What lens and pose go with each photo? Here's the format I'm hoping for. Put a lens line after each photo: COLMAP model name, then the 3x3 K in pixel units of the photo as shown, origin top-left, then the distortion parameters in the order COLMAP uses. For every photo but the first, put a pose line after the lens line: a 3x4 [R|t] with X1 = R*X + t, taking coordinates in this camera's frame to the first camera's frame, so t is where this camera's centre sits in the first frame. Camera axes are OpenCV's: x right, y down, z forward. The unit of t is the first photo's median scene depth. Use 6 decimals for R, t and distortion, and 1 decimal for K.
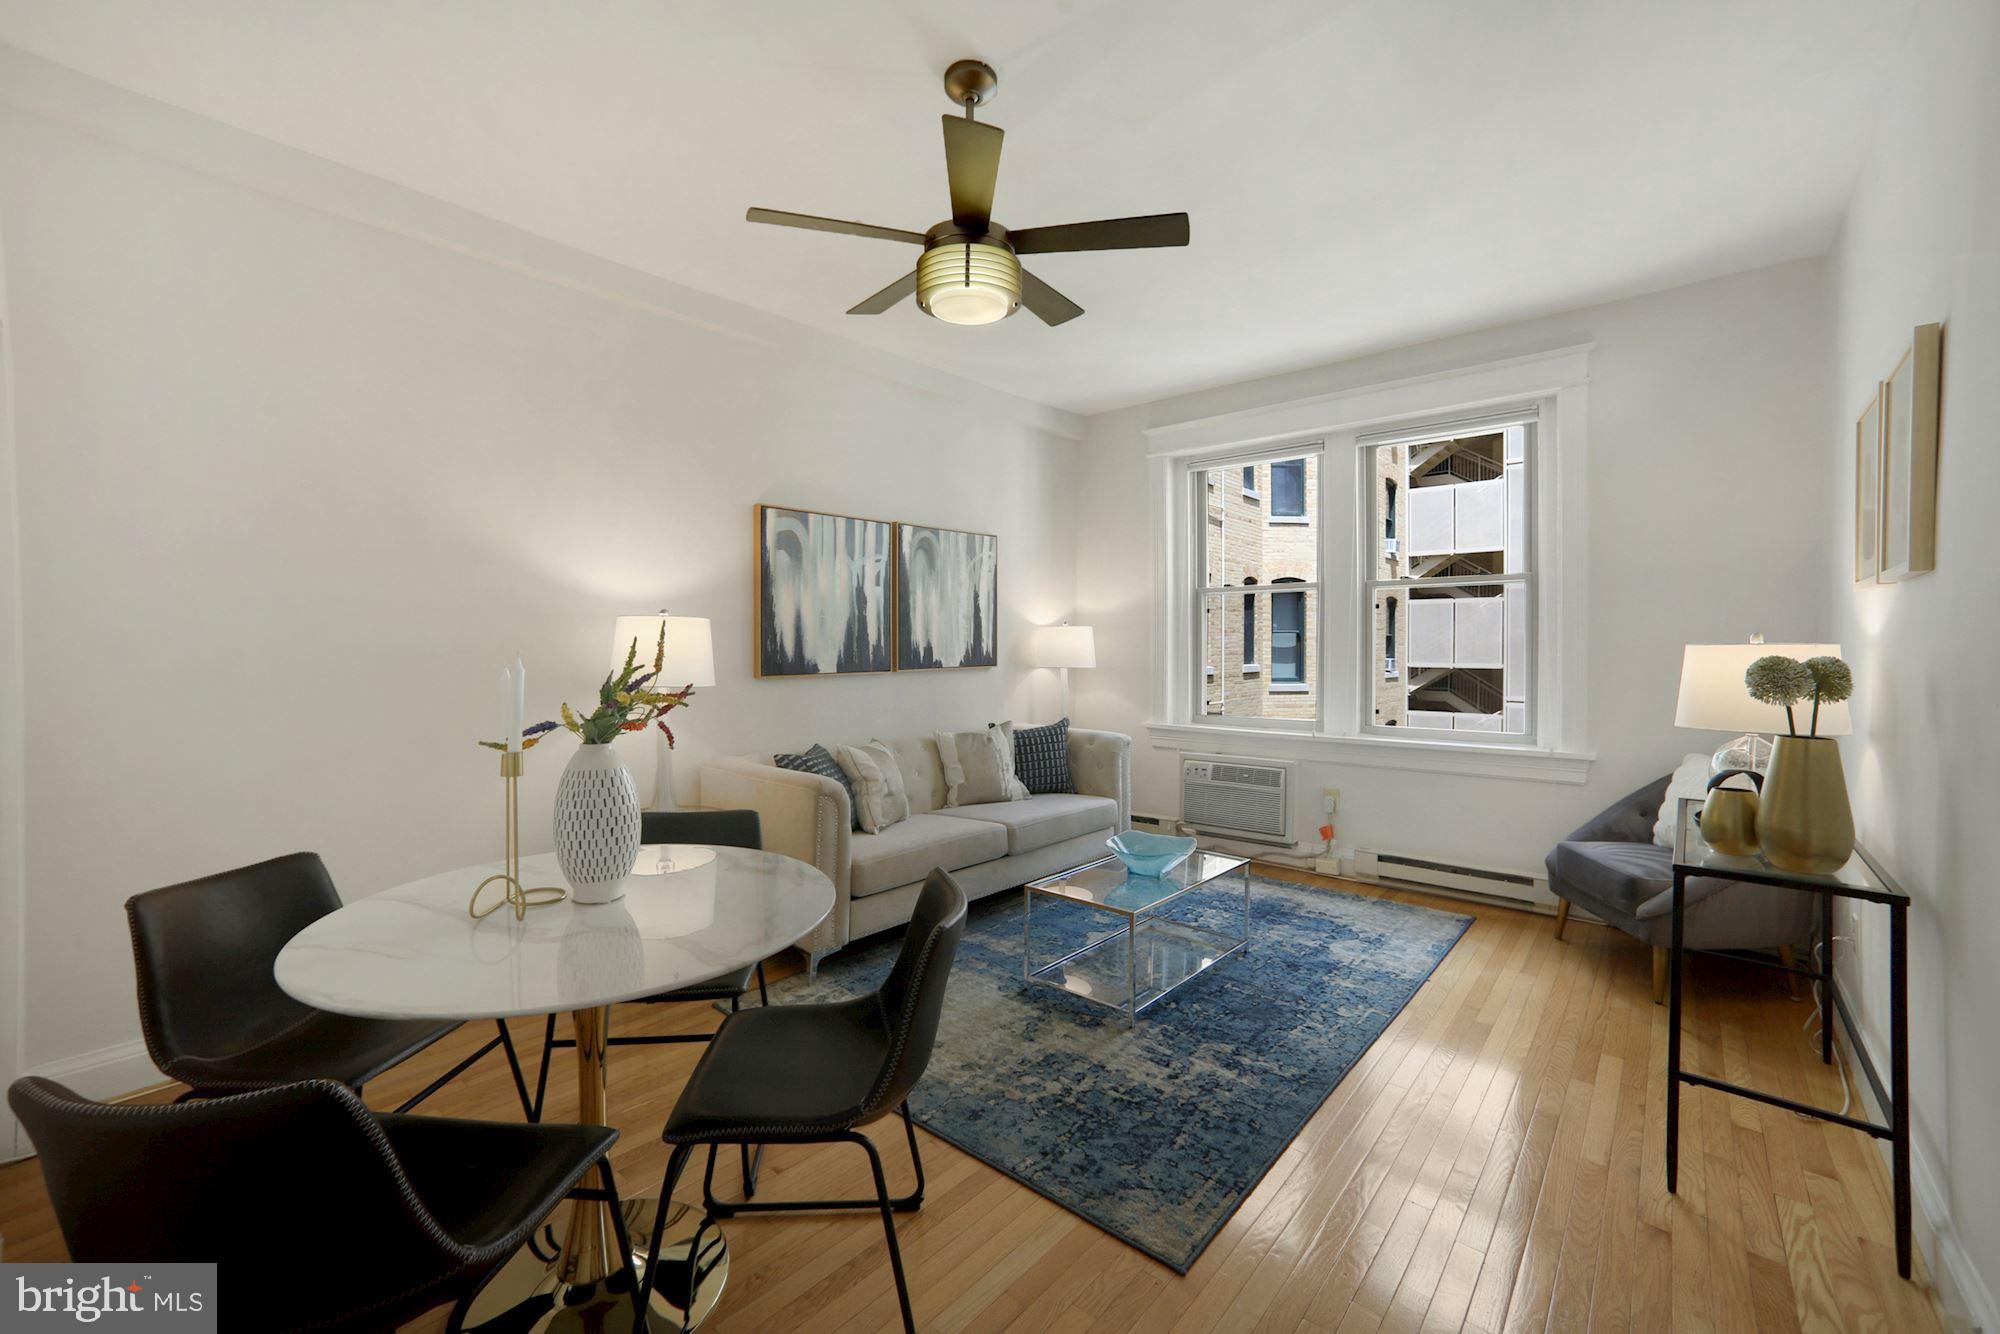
lens RADIAL K [[809.3, 0, 1000.0], [0, 809.3, 667.0], [0, 0, 1]] dist [-0.085144, 0.062440]
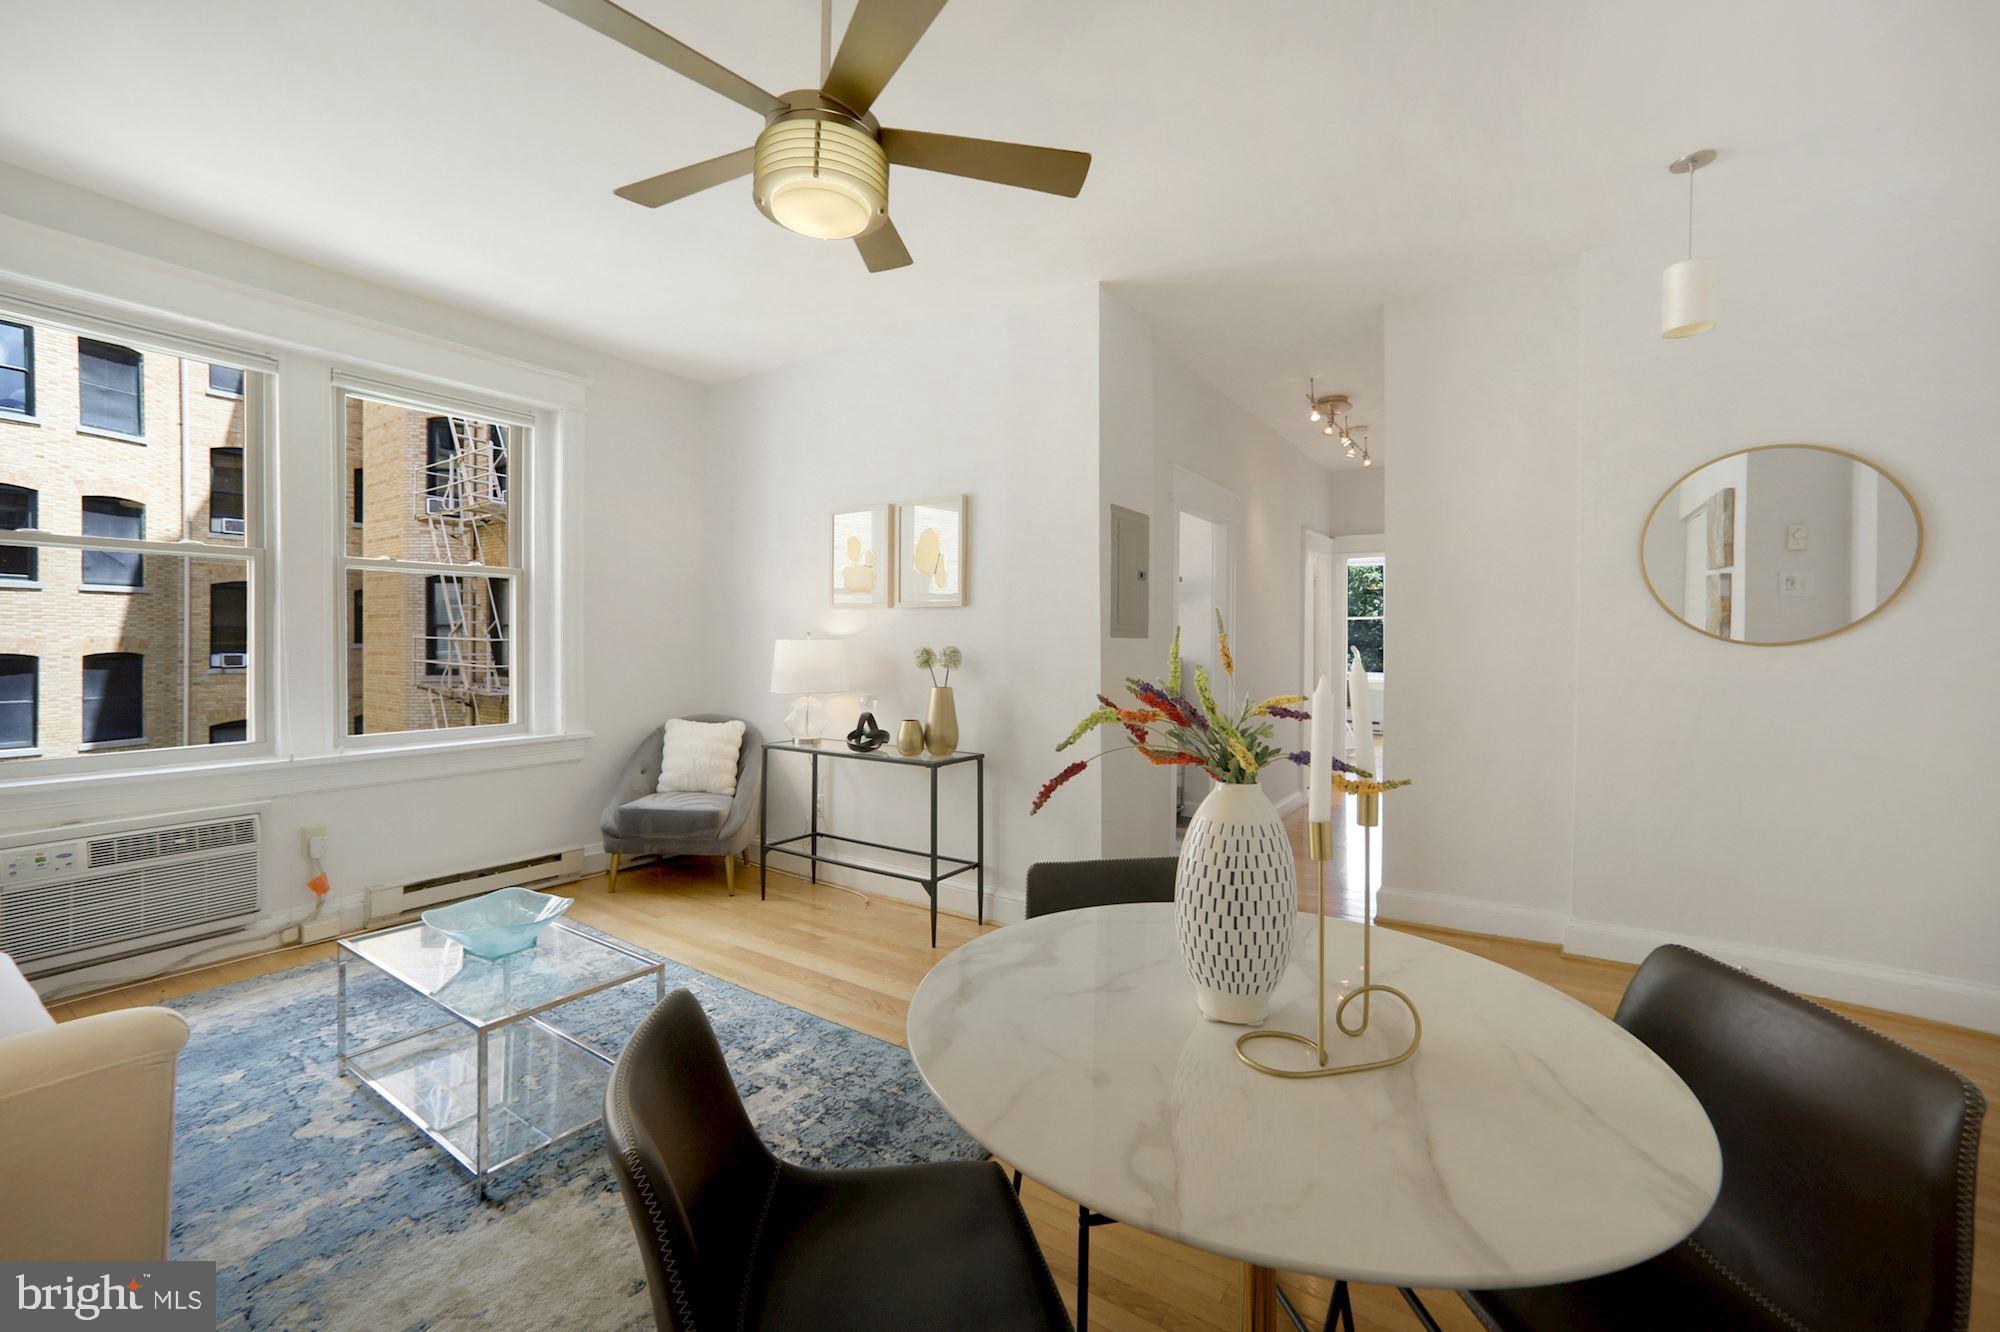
lens RADIAL K [[814.2, 0, 996.6], [0, 814.2, 650.3], [0, 0, 1]] dist [-0.061659, 0.028609]
pose [[-0.120668, -0.010078, 0.992642, -0.434258], [0.021231, 0.999694, 0.012730, -0.010817], [-0.992466, 0.022611, -0.120417, 0.476925]]
